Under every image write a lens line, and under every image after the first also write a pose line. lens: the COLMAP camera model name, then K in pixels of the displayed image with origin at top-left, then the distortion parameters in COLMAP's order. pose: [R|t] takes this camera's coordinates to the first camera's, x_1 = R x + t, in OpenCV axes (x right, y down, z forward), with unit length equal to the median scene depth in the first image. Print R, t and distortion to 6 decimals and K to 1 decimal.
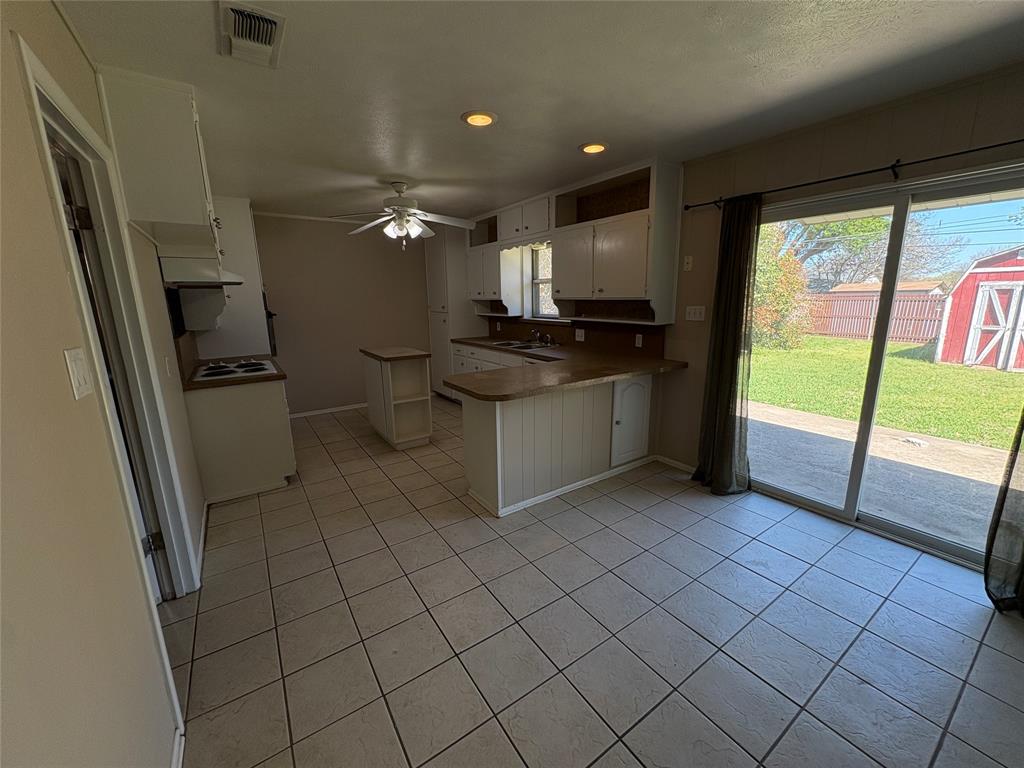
lens RADIAL K [[407.9, 0, 512.4], [0, 407.9, 381.8], [0, 0, 1]] dist [0.002438, -0.000555]
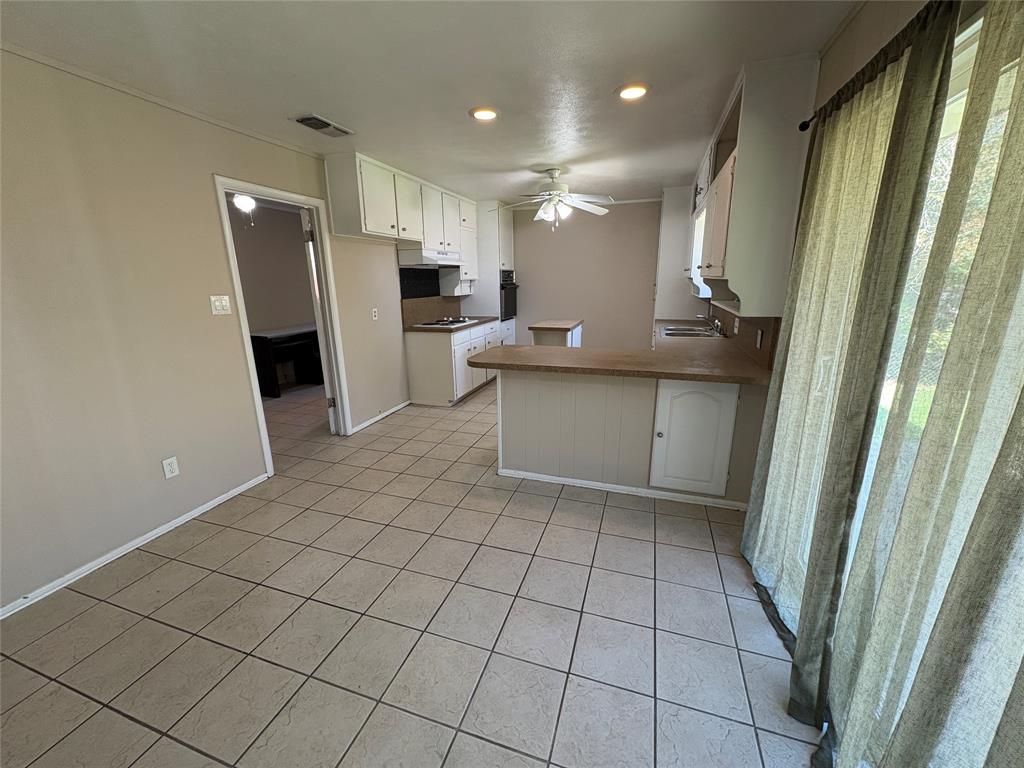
lens RADIAL K [[407.9, 0, 513.6], [0, 407.9, 382.8], [0, 0, 1]] dist [0.002438, -0.000555]
pose [[0.606222, 0.207644, -0.767710, 0.678078], [-0.163280, 0.977247, 0.135384, -0.060954], [0.778353, 0.043278, 0.626333, 0.271291]]
